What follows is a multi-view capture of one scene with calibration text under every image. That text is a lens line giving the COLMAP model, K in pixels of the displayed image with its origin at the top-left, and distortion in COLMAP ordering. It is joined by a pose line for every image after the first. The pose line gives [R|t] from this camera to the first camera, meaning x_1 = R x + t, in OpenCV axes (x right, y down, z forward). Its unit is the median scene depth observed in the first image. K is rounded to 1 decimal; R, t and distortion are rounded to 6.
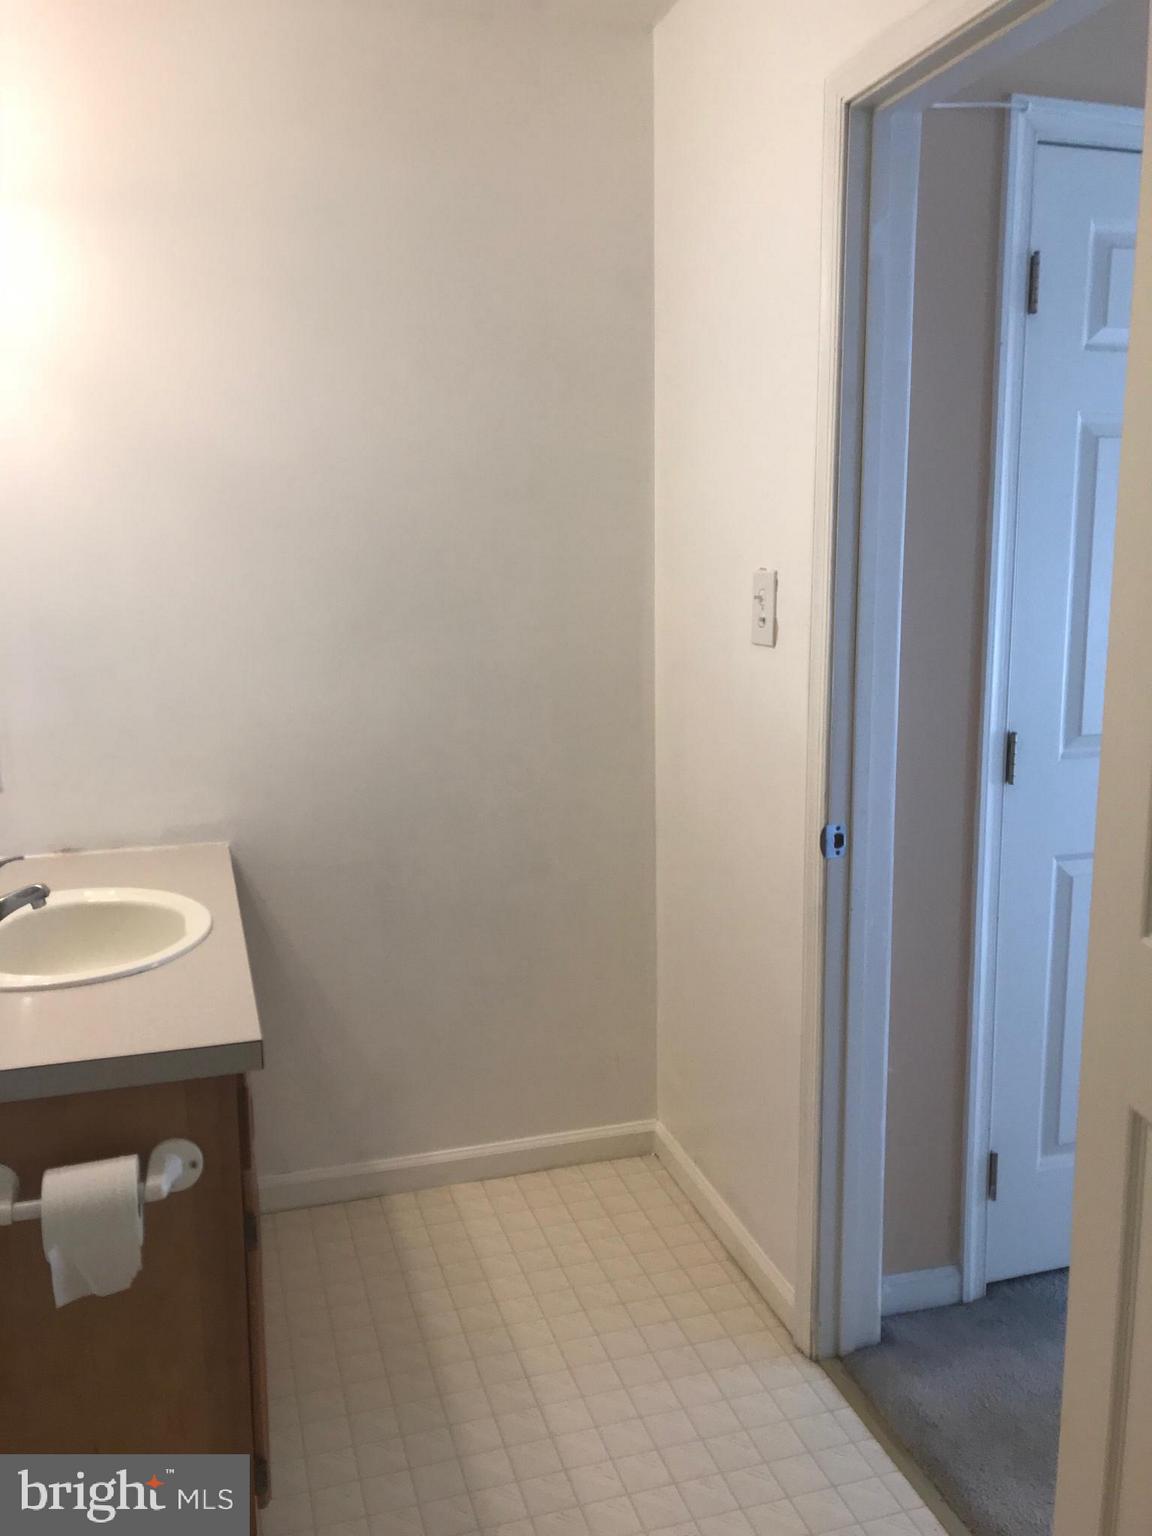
lens RADIAL K [[1282.2, 0, 576.0], [0, 1282.2, 768.0], [0, 0, 1]] dist [0.078079, -0.072887]
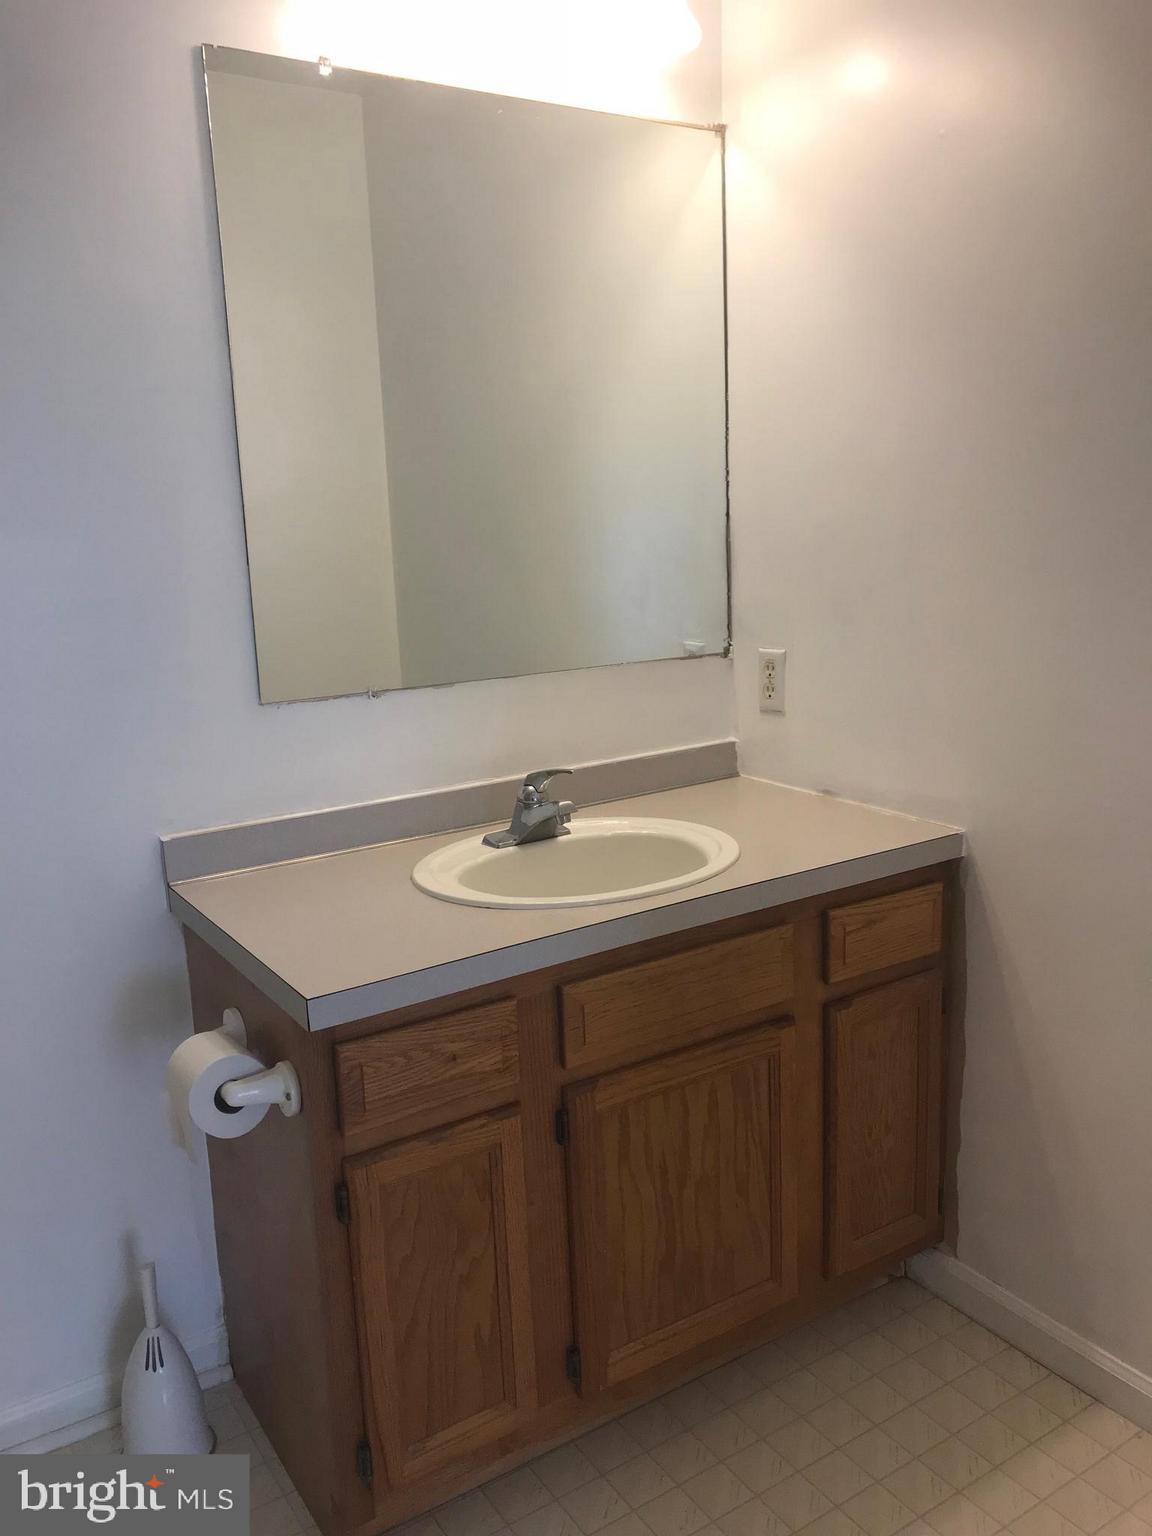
lens RADIAL K [[1282.2, 0, 576.0], [0, 1282.2, 768.0], [0, 0, 1]] dist [0.078079, -0.072887]
pose [[0.274628, 0.194423, -0.941690, 0.386796], [-0.130594, 0.977812, 0.163795, -0.074293], [0.952641, 0.077996, 0.293925, 0.566813]]
